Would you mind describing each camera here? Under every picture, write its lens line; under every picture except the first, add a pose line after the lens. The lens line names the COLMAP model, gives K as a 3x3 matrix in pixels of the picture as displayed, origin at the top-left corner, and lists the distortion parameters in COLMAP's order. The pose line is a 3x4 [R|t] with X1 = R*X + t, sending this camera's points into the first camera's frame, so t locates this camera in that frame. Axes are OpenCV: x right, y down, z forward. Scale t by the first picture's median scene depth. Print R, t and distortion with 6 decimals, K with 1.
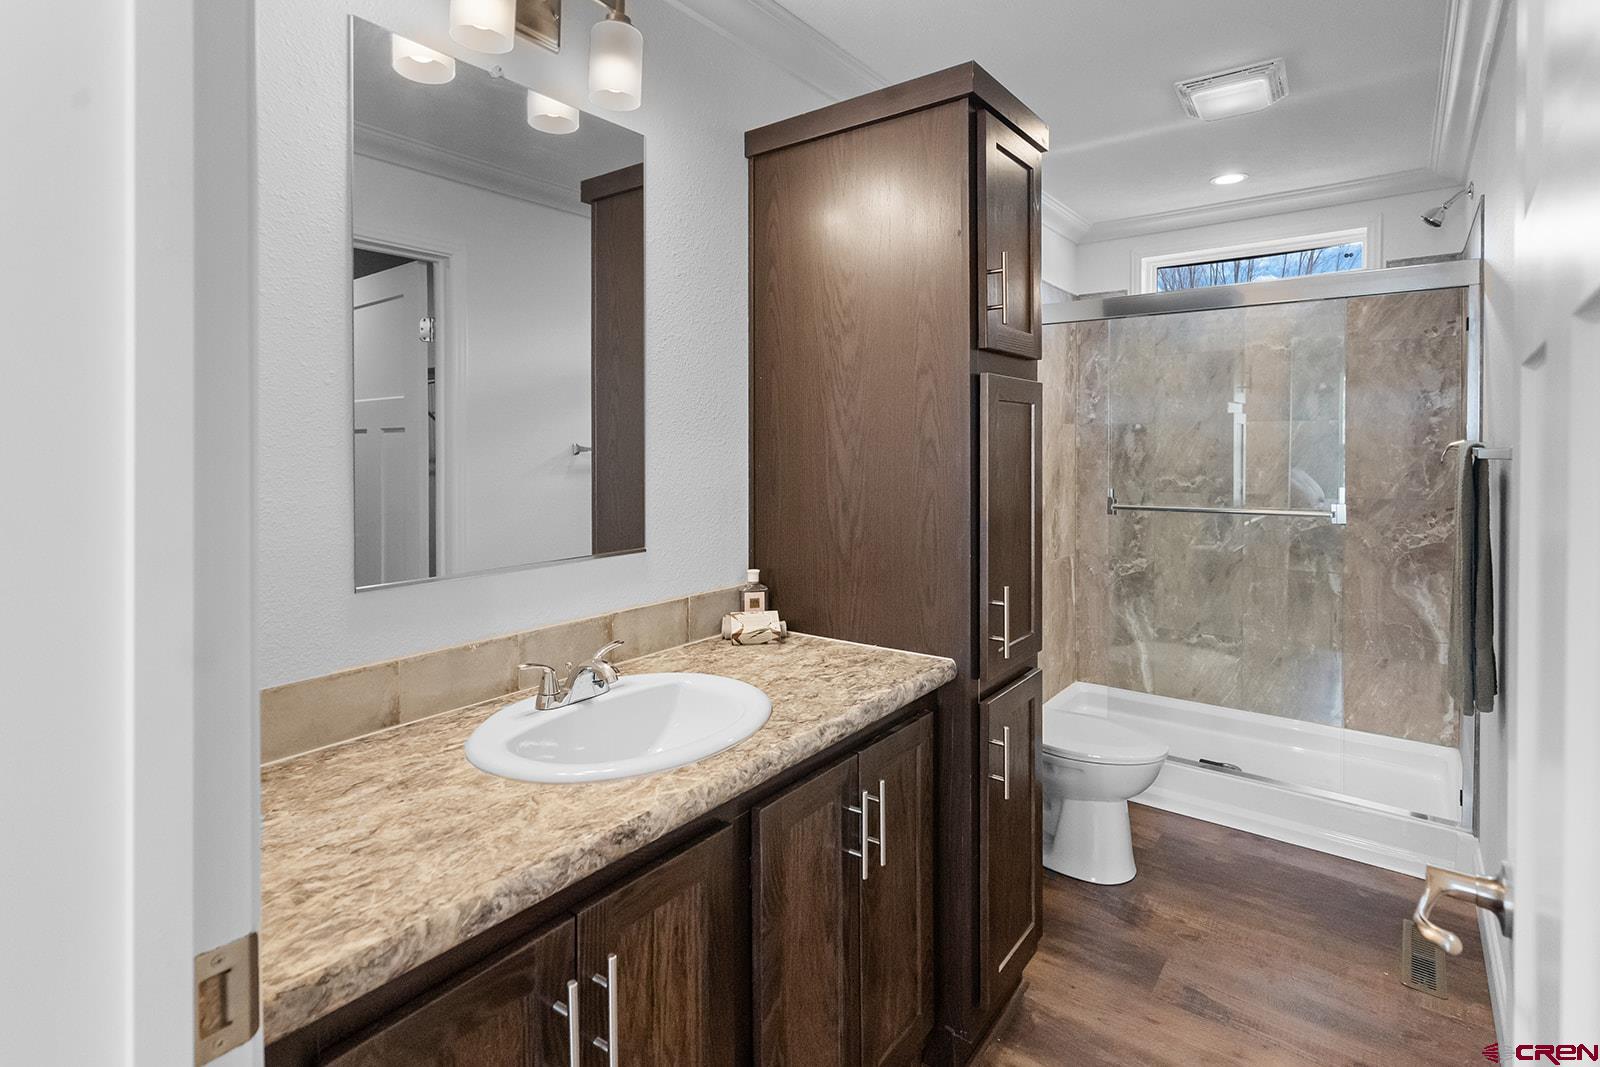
lens RADIAL K [[791.9, 0, 800.4], [0, 791.9, 444.0], [0, 0, 1]] dist [0.003110, 0.000633]
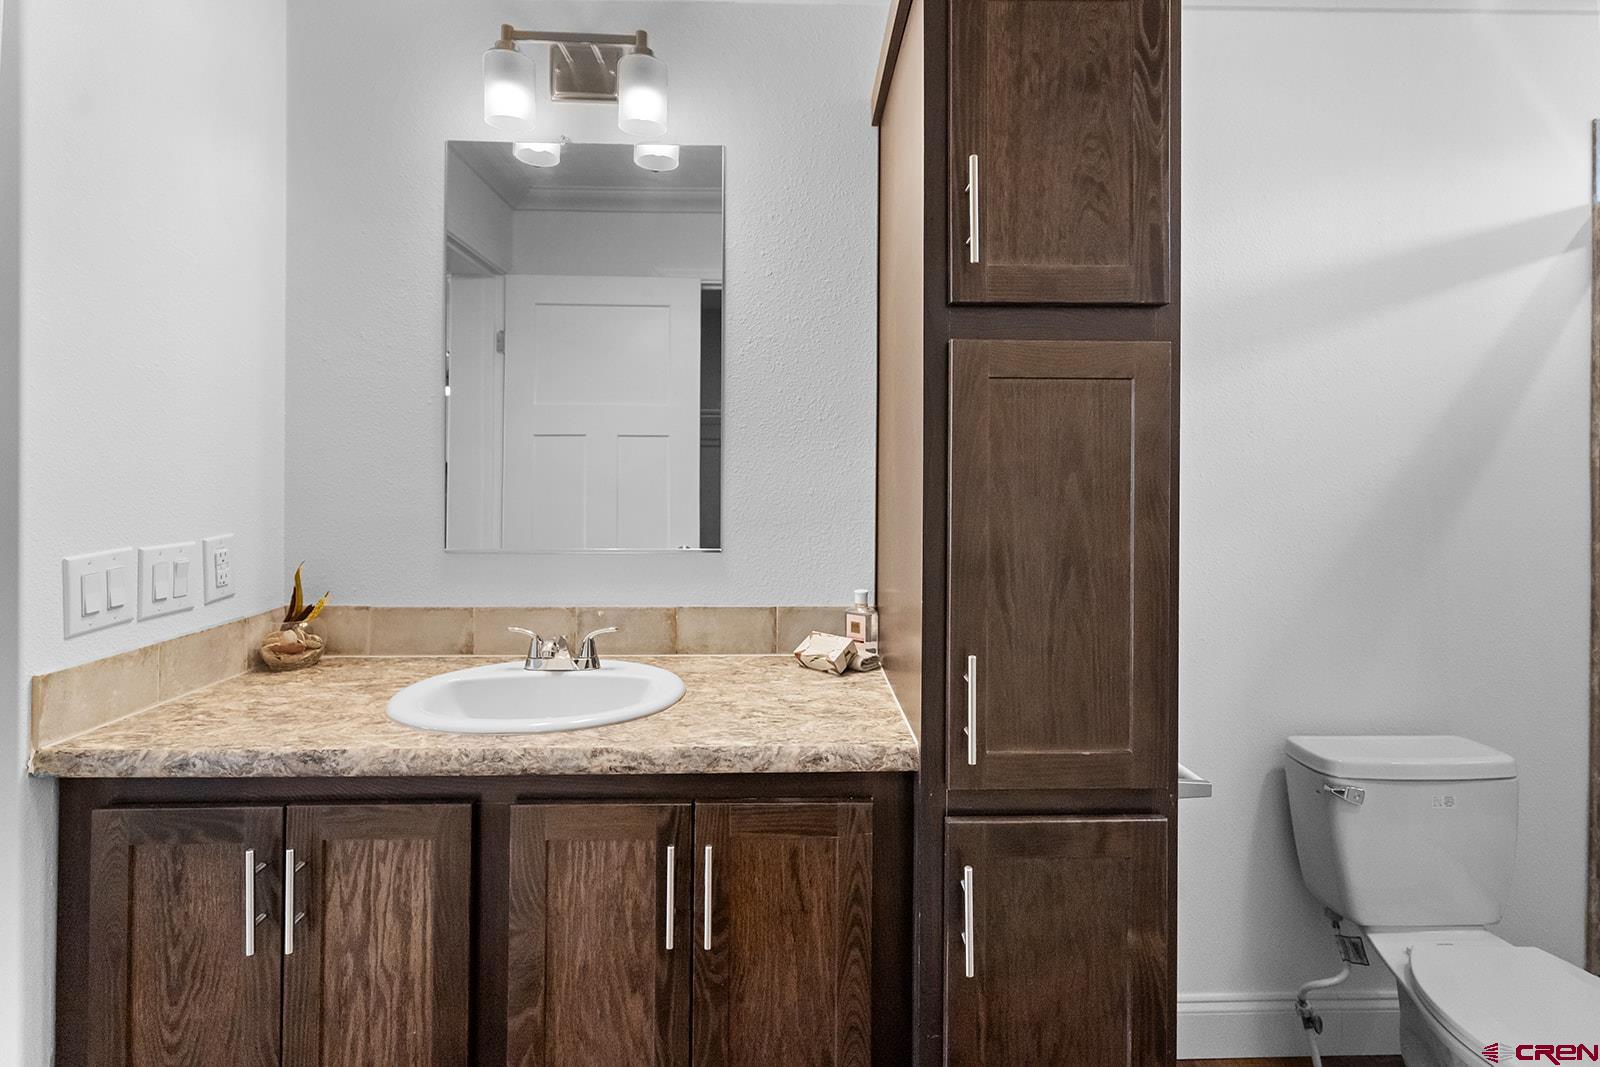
lens RADIAL K [[791.9, 0, 800.4], [0, 791.9, 444.0], [0, 0, 1]] dist [0.003110, 0.000633]
pose [[0.624346, -0.006429, -0.781121, 1.086777], [-0.005375, 0.999907, -0.012527, 0.013778], [0.781129, 0.012020, 0.624253, 0.727827]]
